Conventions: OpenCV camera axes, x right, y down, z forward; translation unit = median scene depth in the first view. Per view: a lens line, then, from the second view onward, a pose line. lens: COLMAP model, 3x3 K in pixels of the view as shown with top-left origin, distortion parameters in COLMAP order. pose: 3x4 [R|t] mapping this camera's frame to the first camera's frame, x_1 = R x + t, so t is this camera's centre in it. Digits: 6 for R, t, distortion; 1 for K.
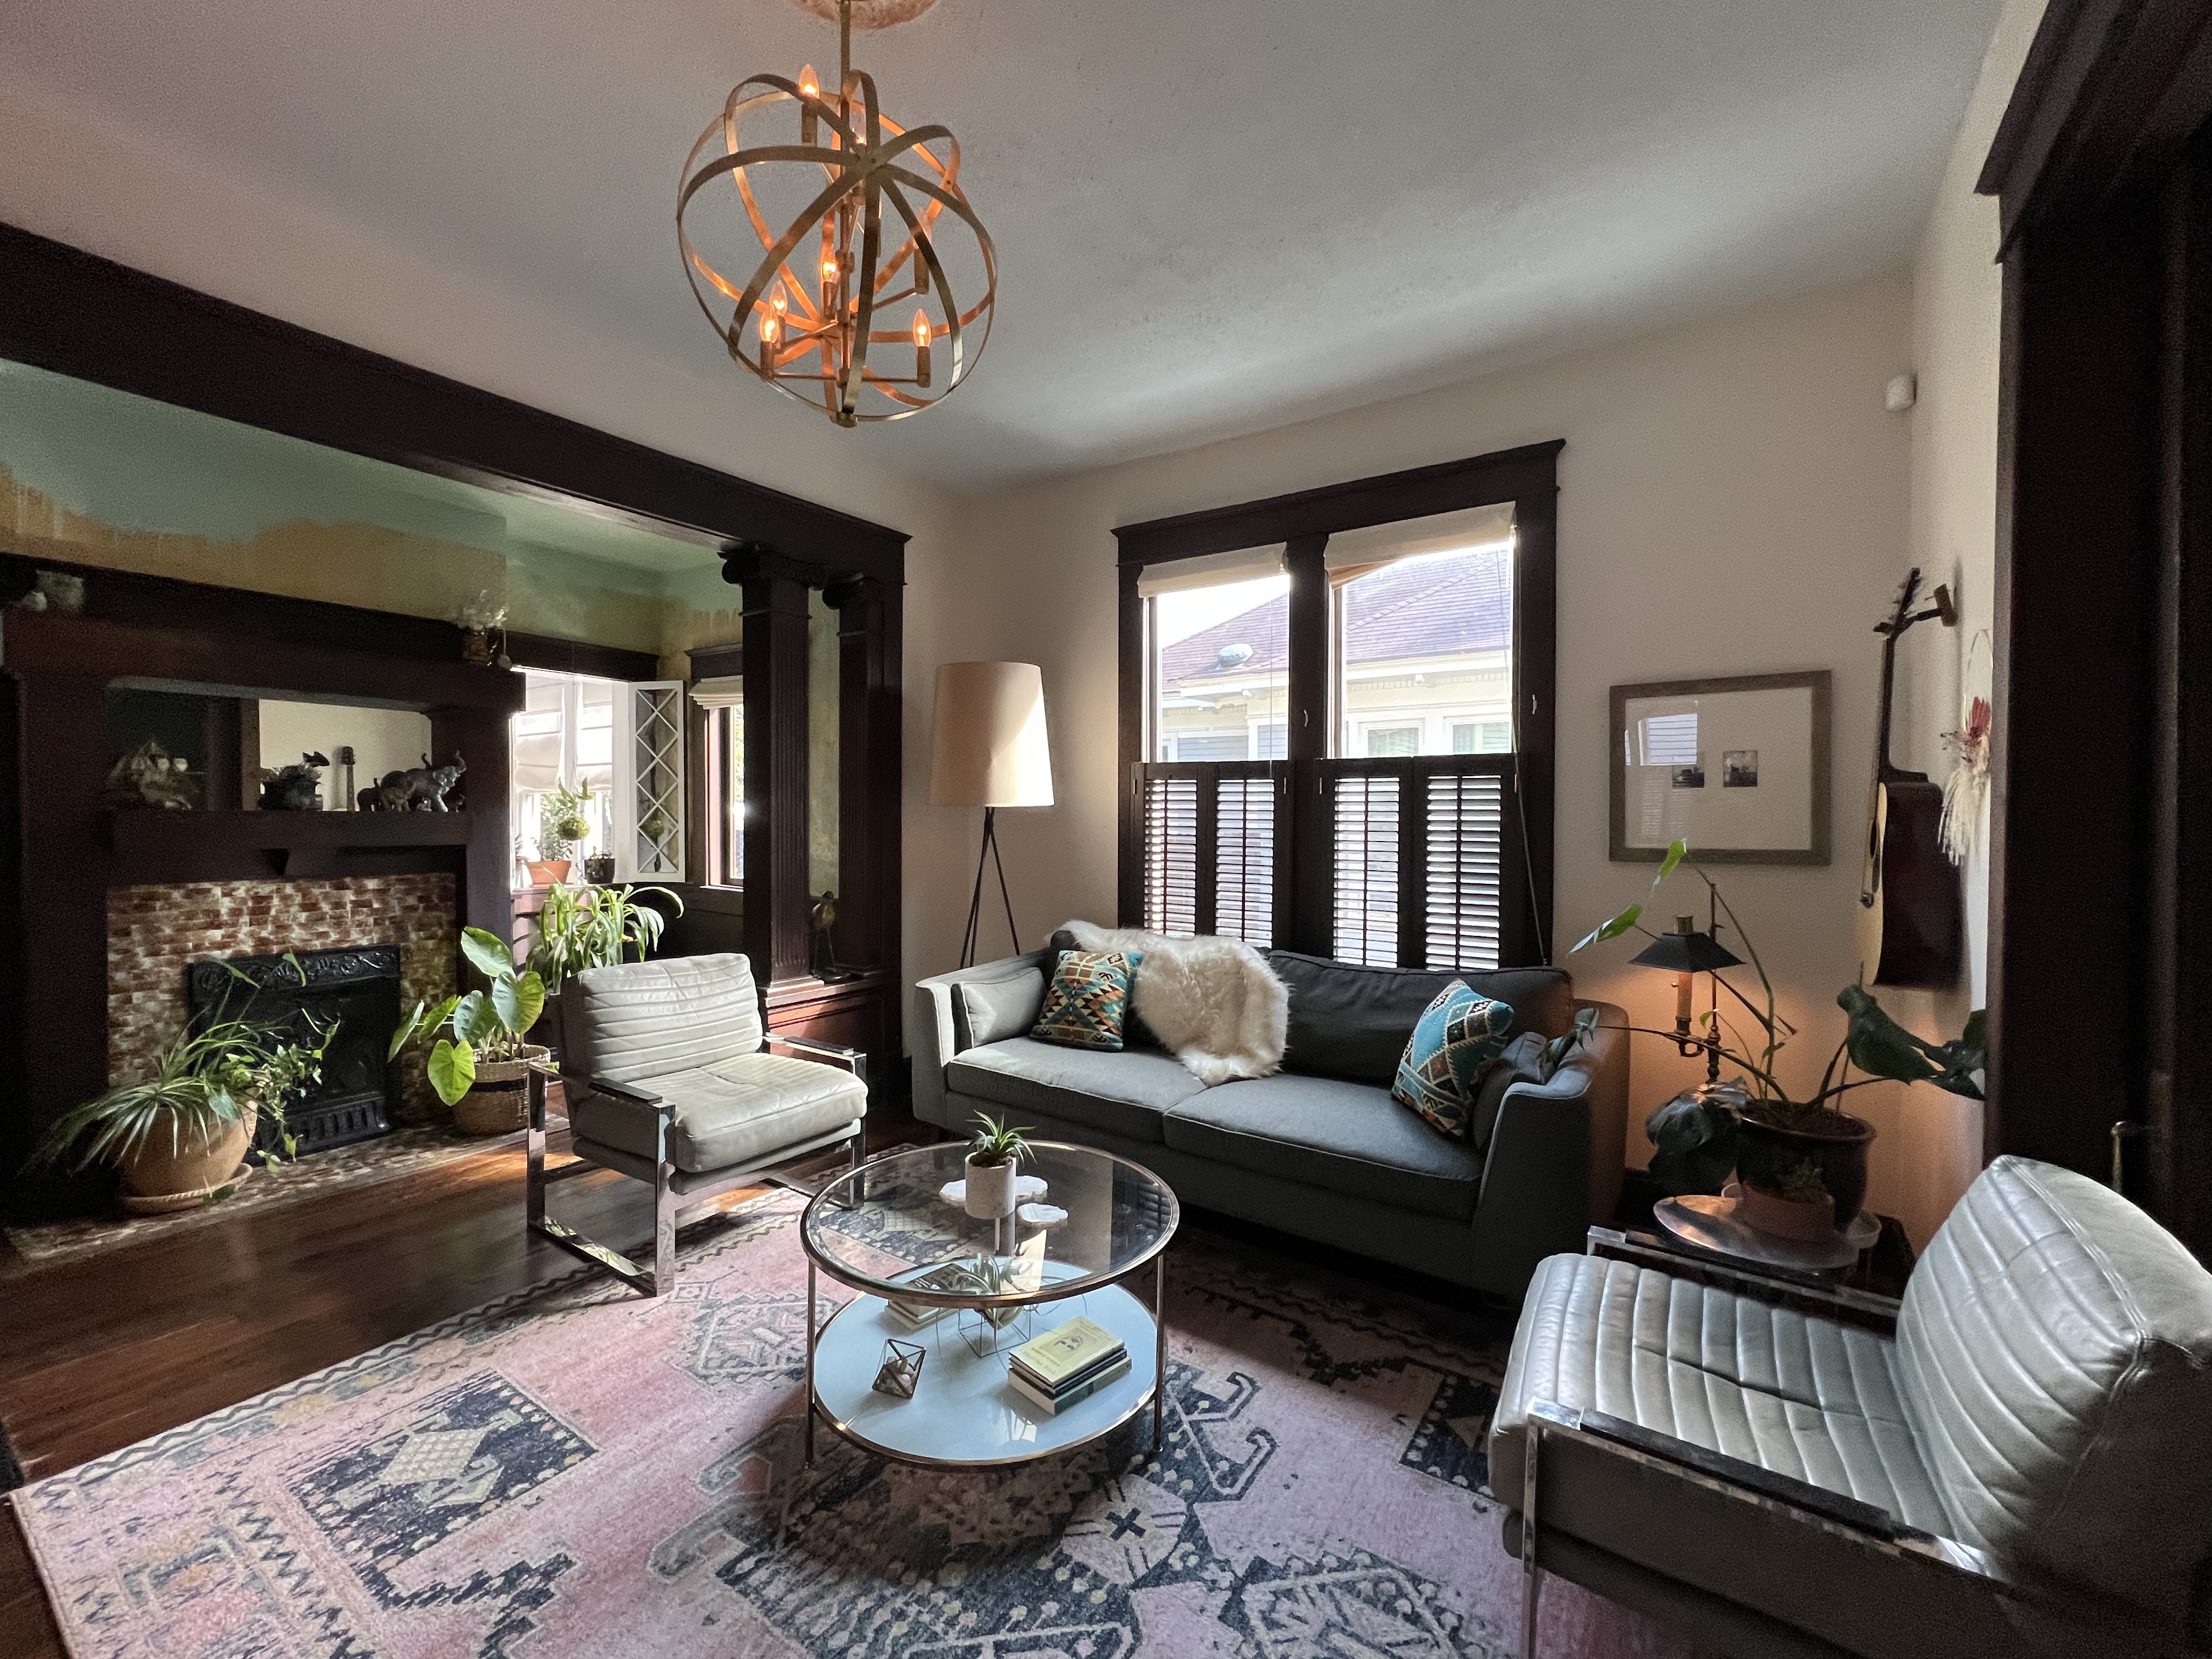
lens RADIAL K [[925.2, 0, 1106.0], [0, 925.2, 829.5], [0, 0, 1]] dist [0.027405, 0.000233]
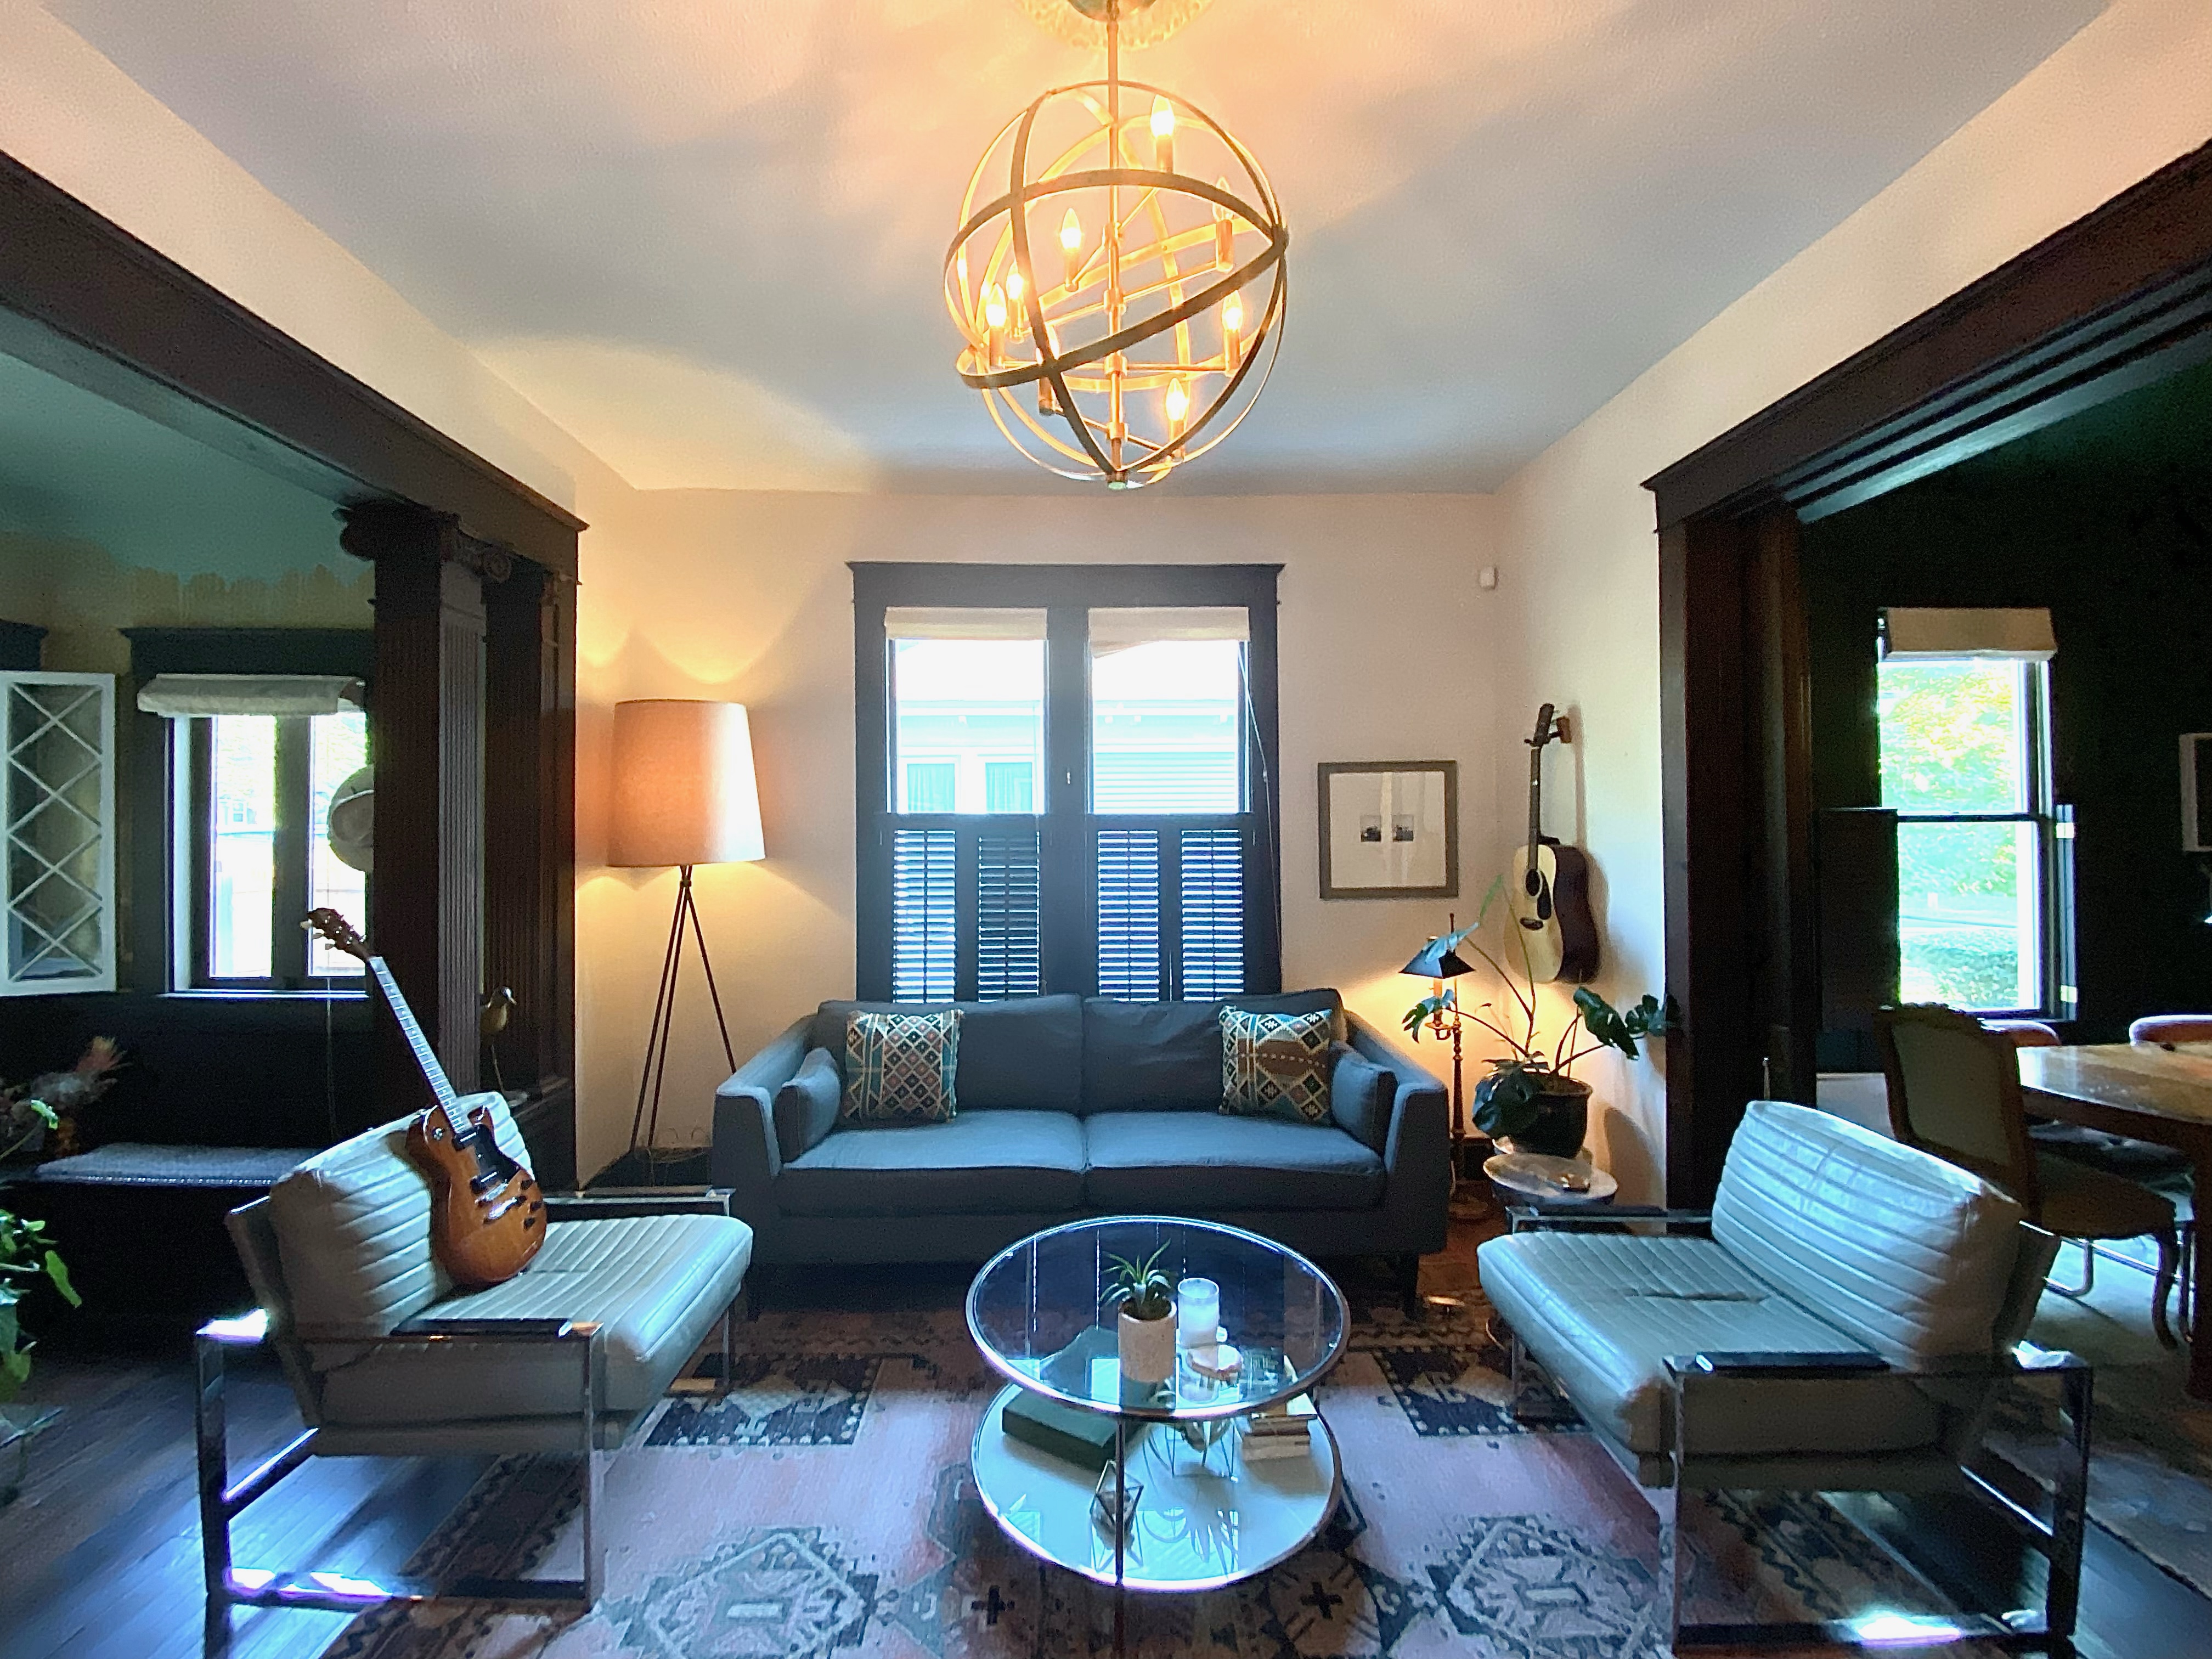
lens RADIAL K [[898.9, 0, 1106.0], [0, 898.9, 829.5], [0, 0, 1]] dist [0.045358, -0.000082]
pose [[0.830332, -0.005969, 0.557237, -0.376287], [0.019930, 0.999621, -0.018989, -0.042243], [-0.556912, 0.026872, 0.830136, 0.134612]]
